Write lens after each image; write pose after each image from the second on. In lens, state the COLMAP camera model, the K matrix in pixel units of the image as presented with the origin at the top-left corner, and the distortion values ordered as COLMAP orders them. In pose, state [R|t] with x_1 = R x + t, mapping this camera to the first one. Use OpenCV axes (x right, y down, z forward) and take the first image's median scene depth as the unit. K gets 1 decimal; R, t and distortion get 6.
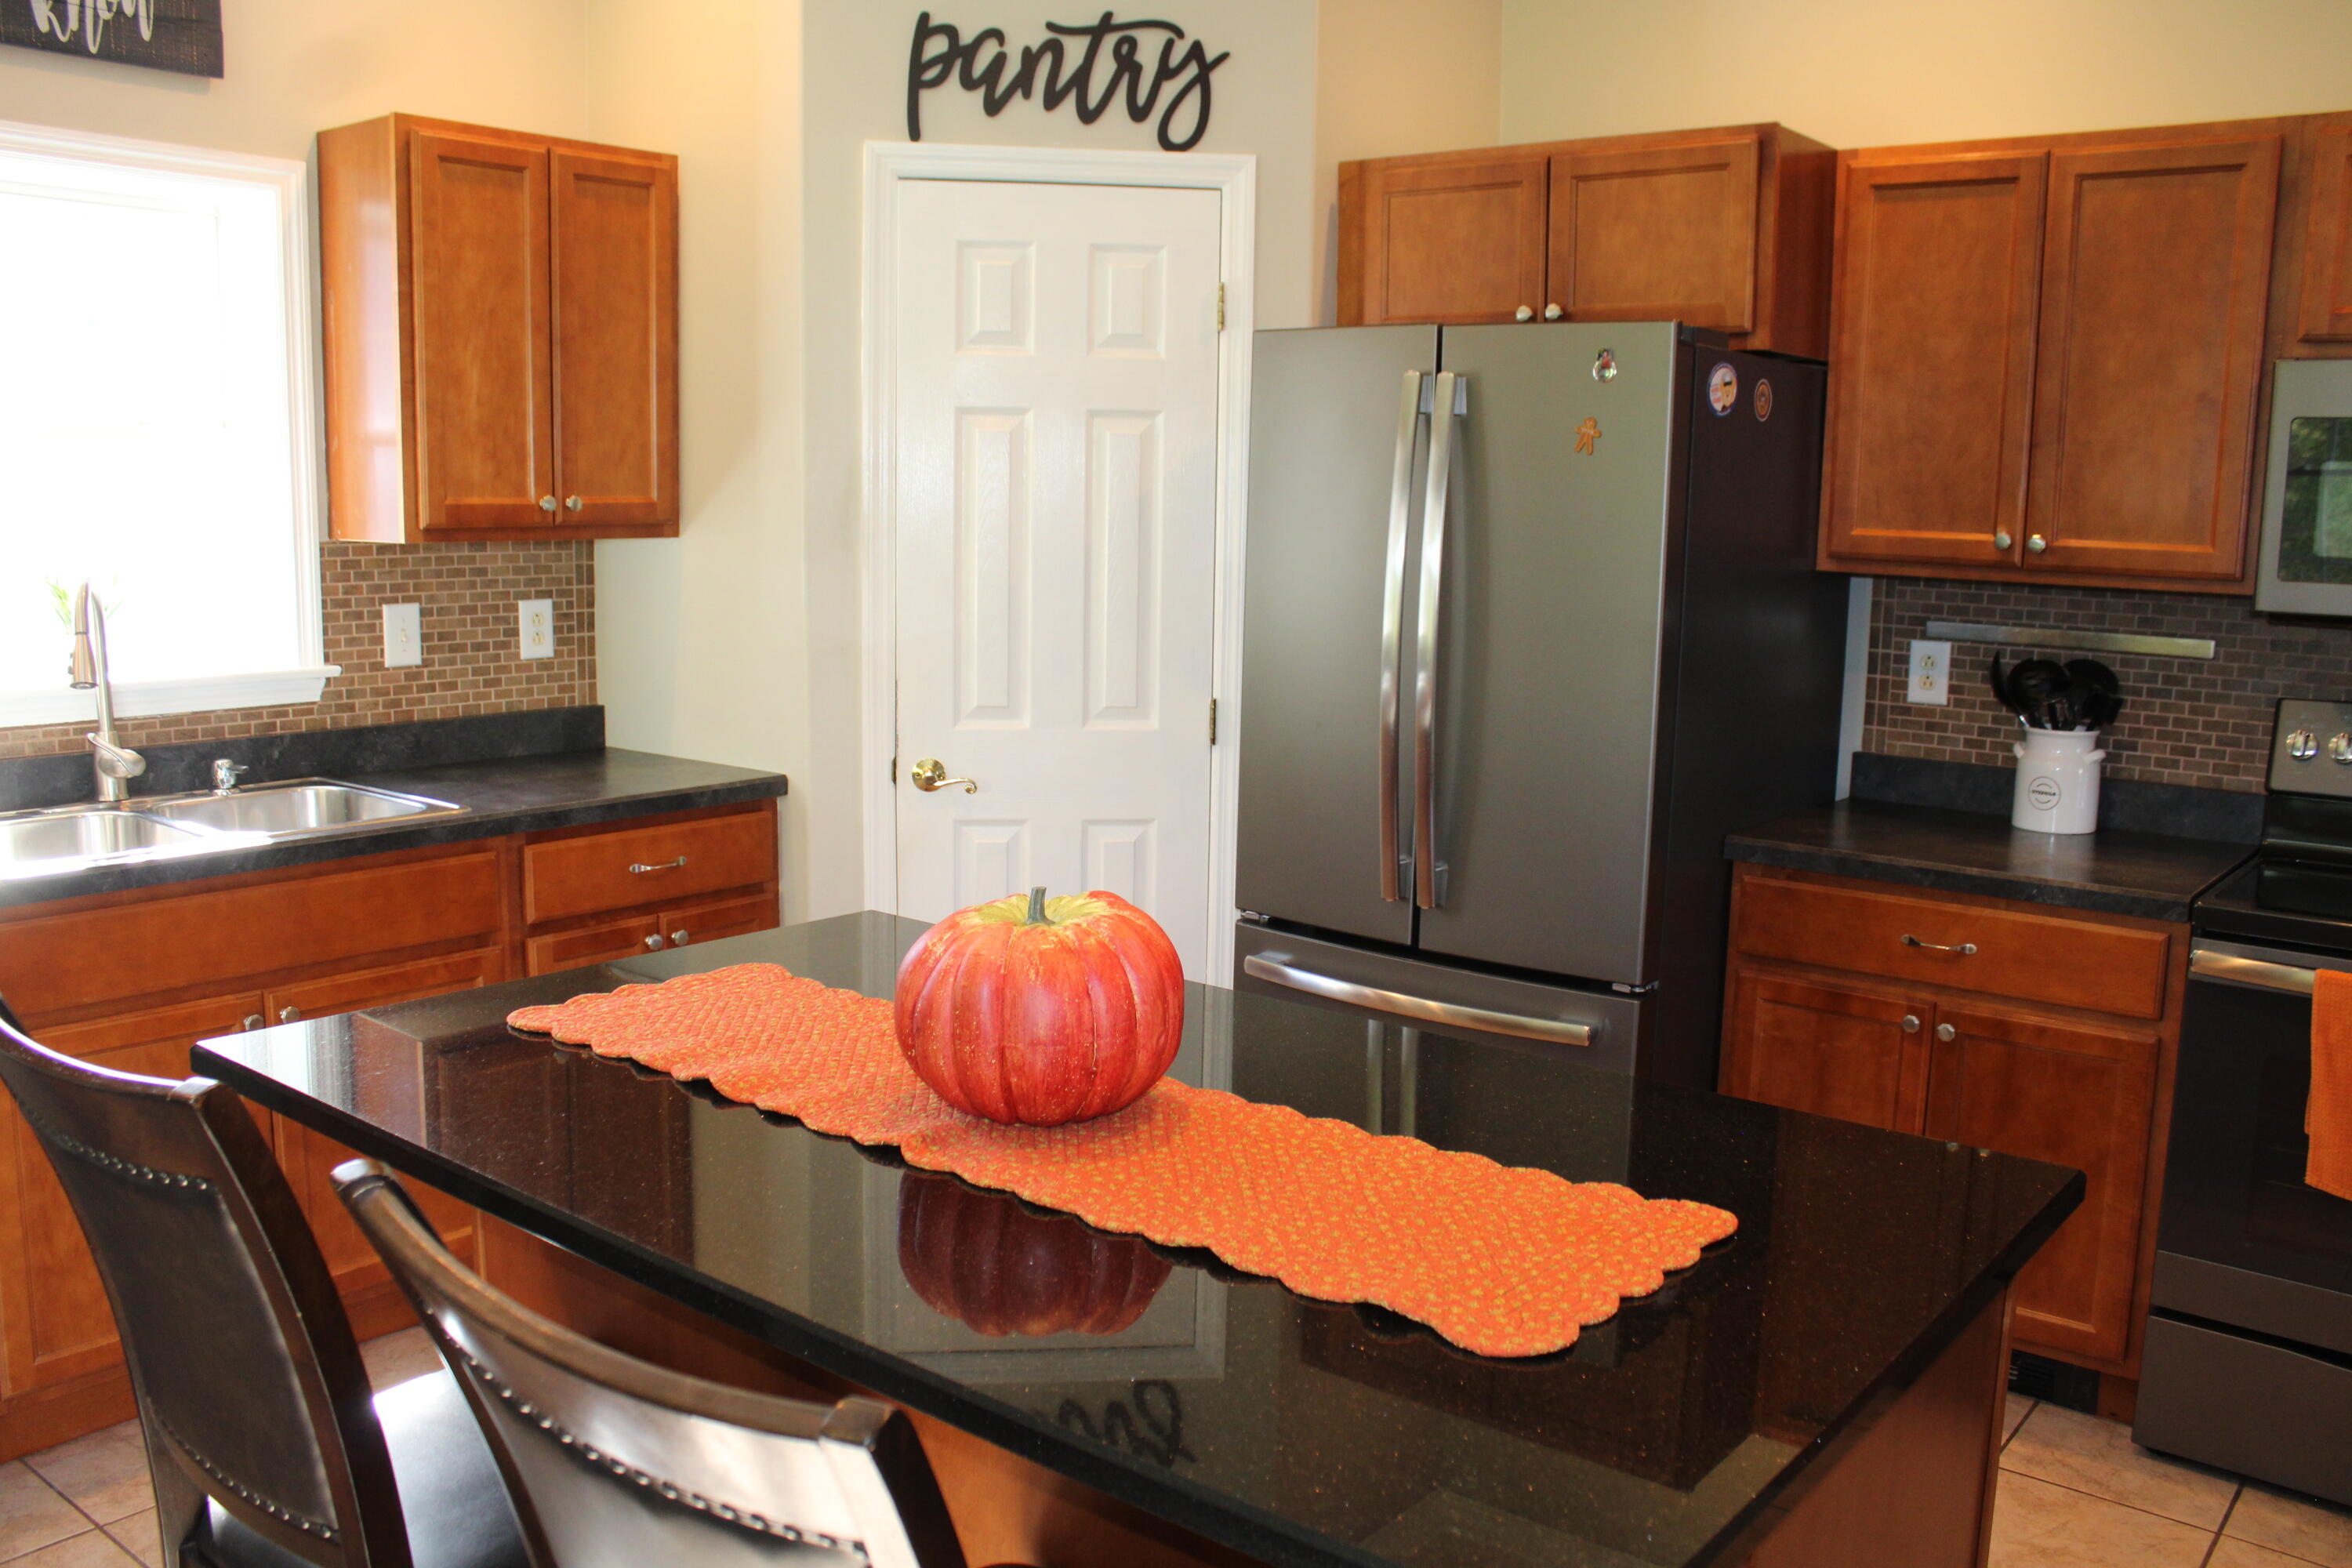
lens RADIAL K [[1949.8, 0, 1185.2], [0, 1949.8, 787.0], [0, 0, 1]] dist [-0.166725, 0.147365]
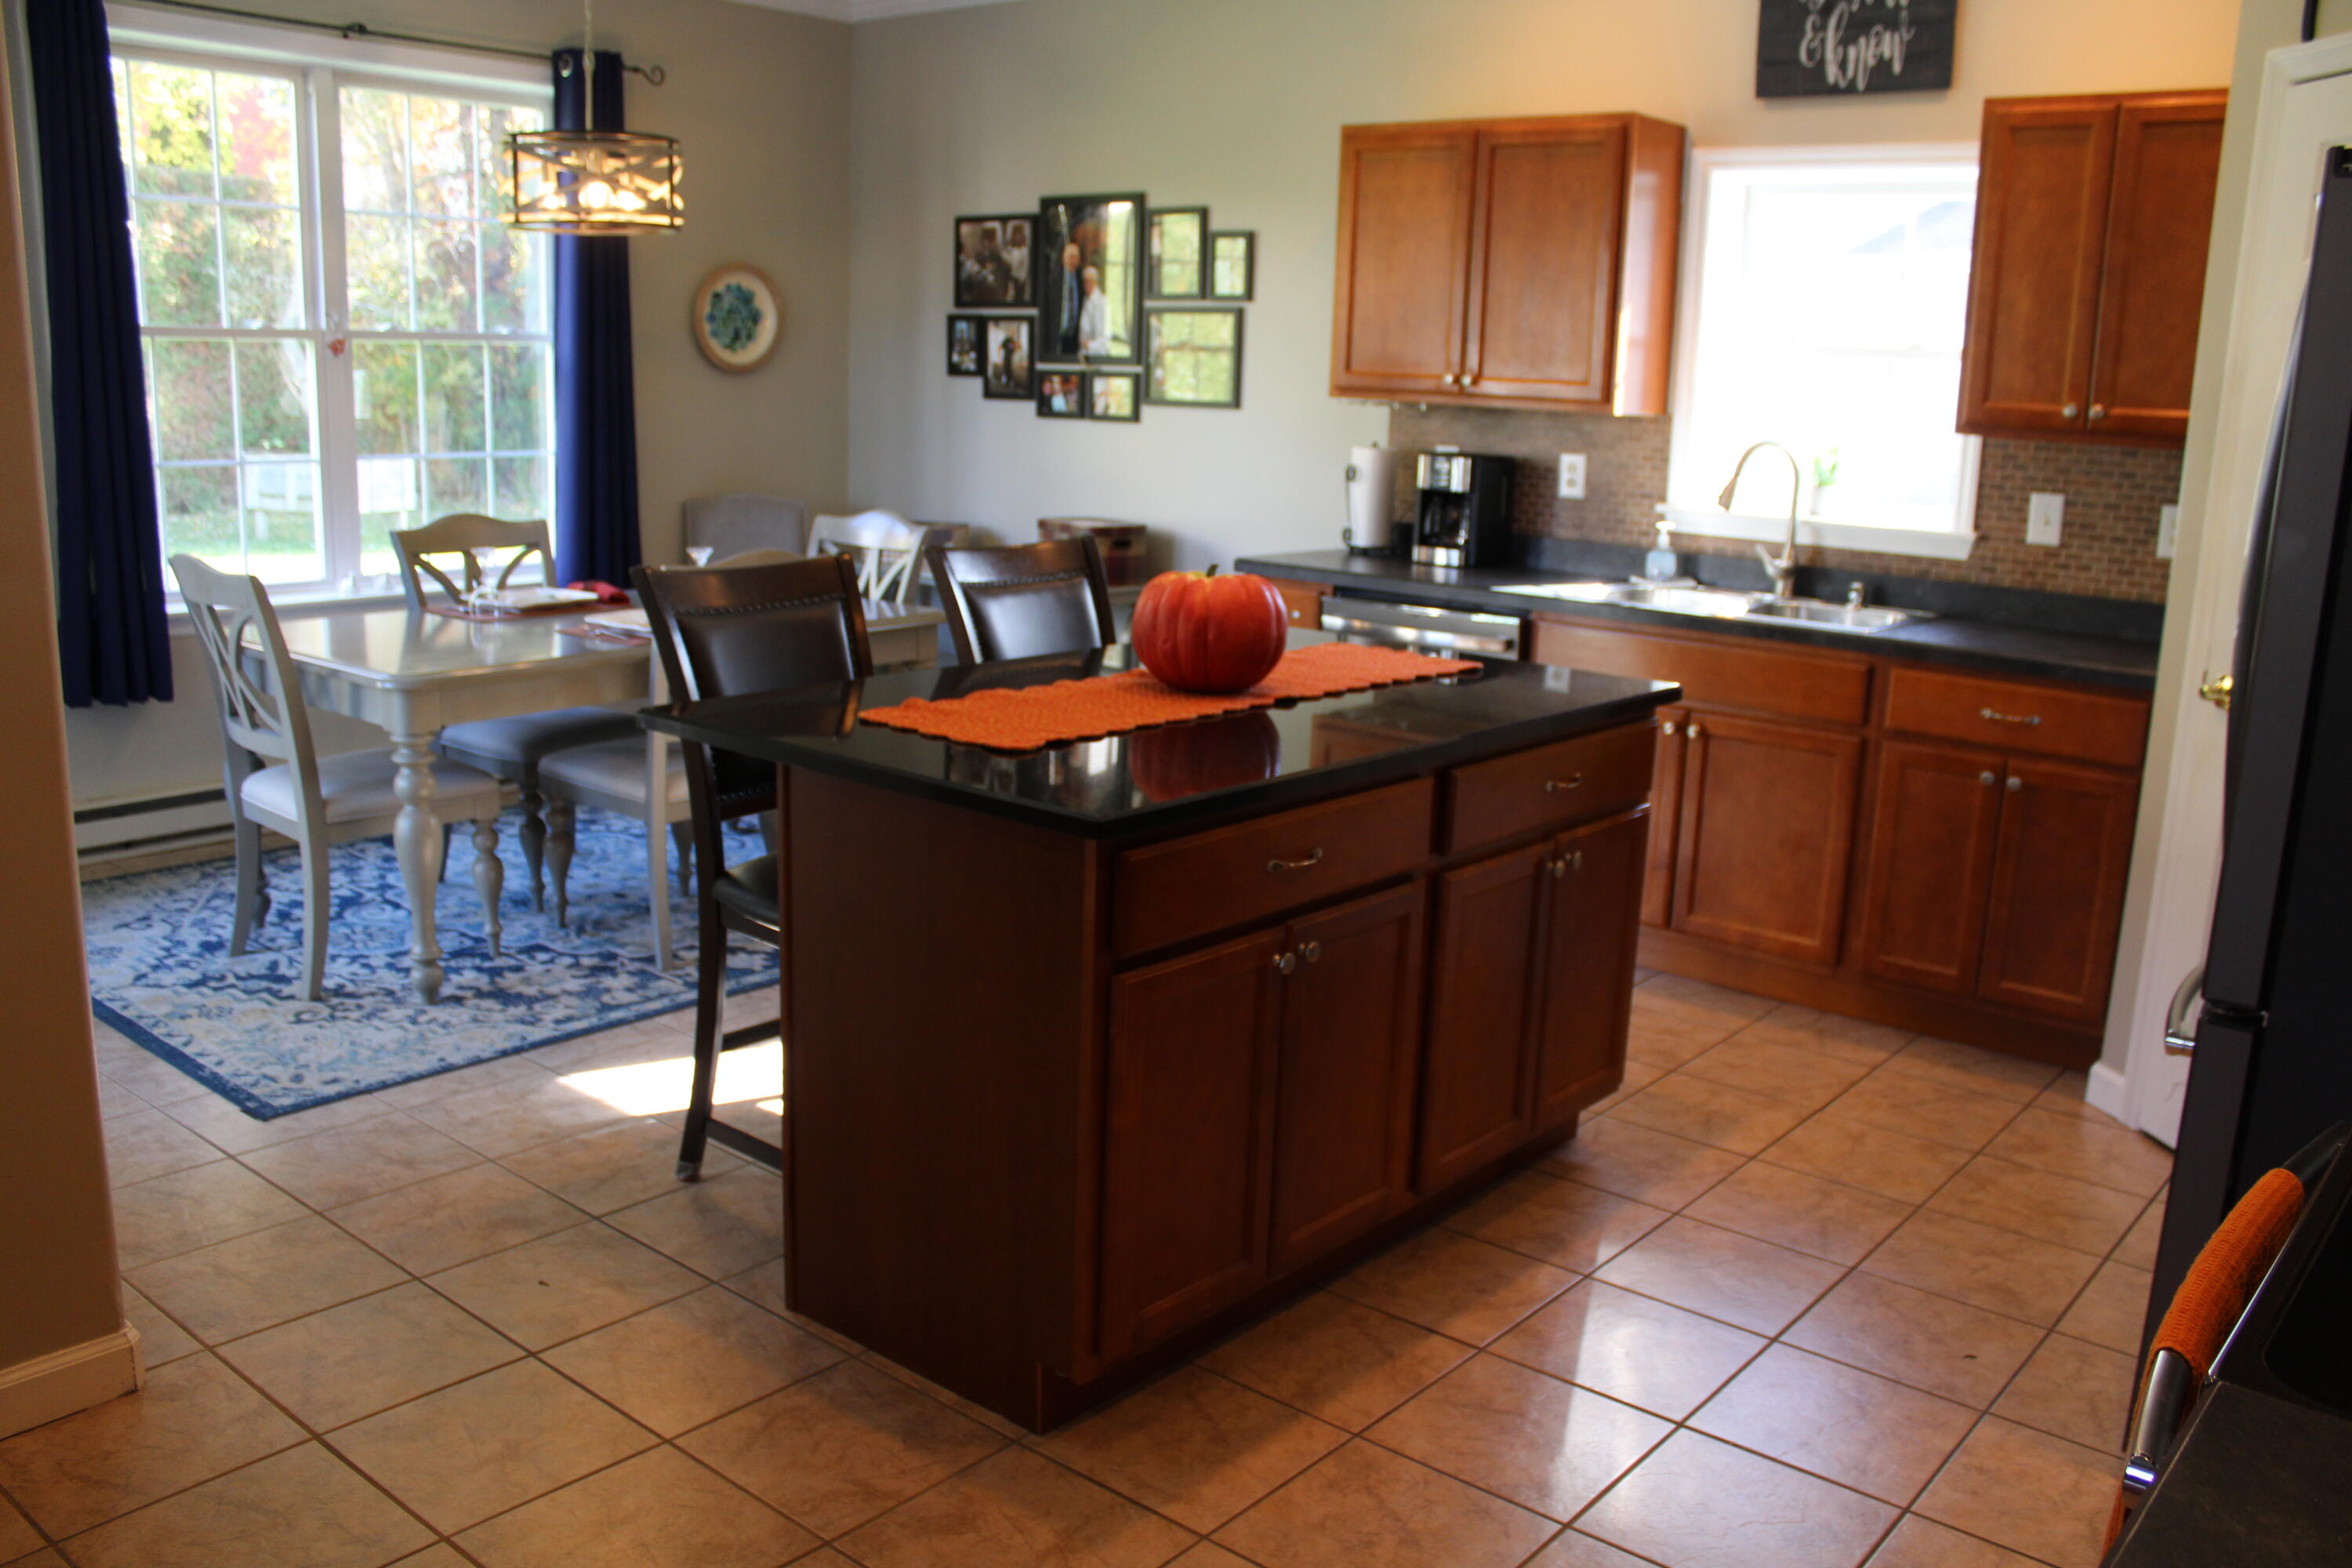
lens RADIAL K [[1949.8, 0, 1196.7], [0, 1949.8, 790.4], [0, 0, 1]] dist [-0.166725, 0.147365]
pose [[-0.009314, 0.194171, -0.980923, 0.871571], [-0.188292, 0.963077, 0.192427, -0.045632], [0.982069, 0.186493, 0.027590, 0.488074]]
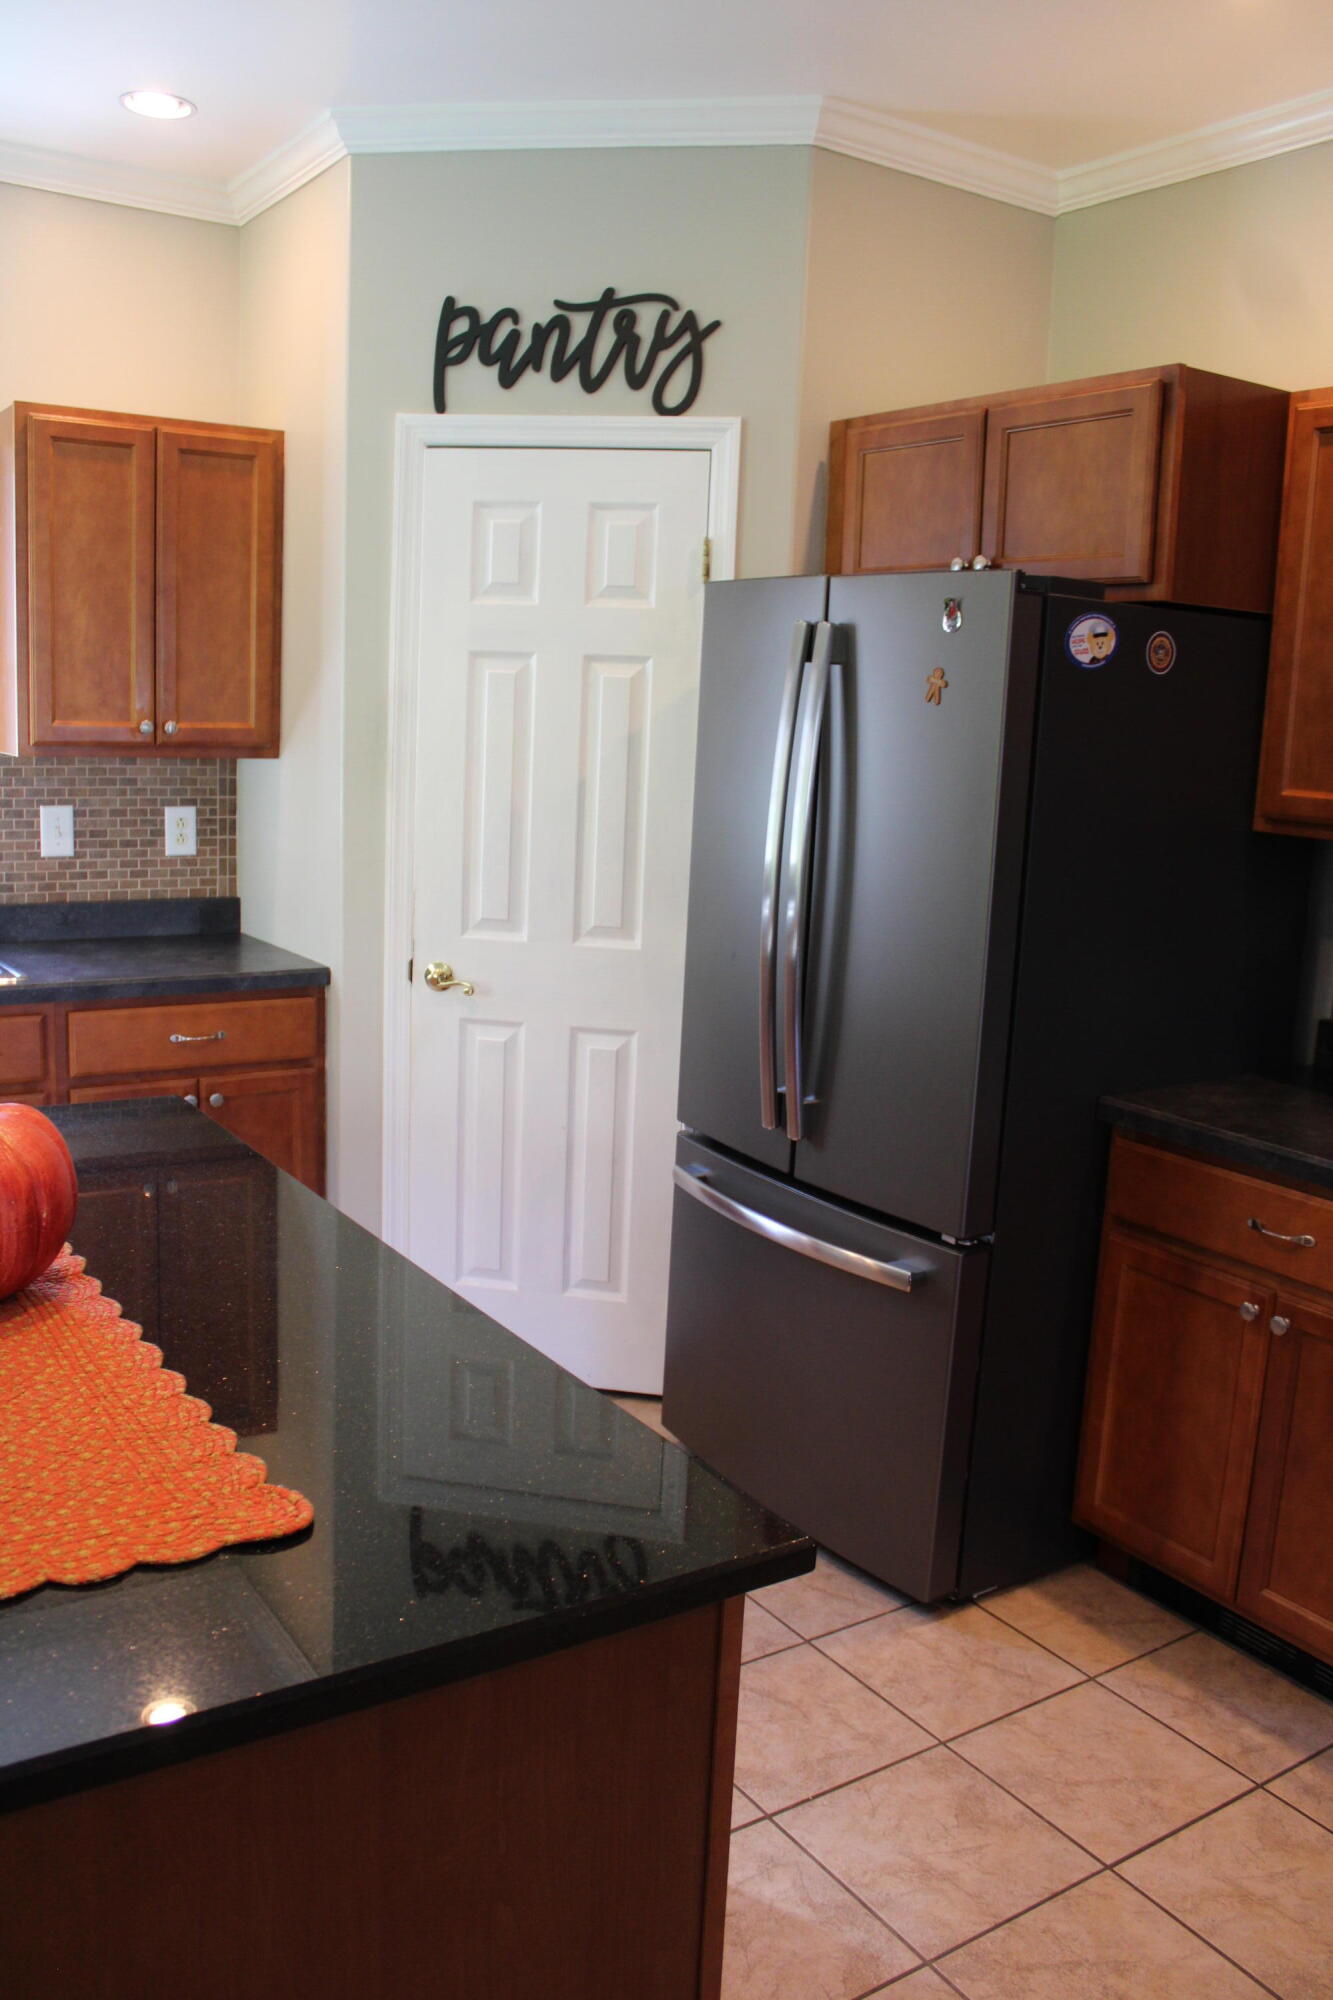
lens RADIAL K [[1658.0, 0, 675.2], [0, 1658.0, 1008.7], [0, 0, 1]] dist [-0.166725, 0.147365]
pose [[0.953840, 0.076524, -0.290402, 0.293770], [-0.070731, 0.997032, 0.030406, -0.027608], [0.291867, -0.008462, 0.956422, 0.126660]]
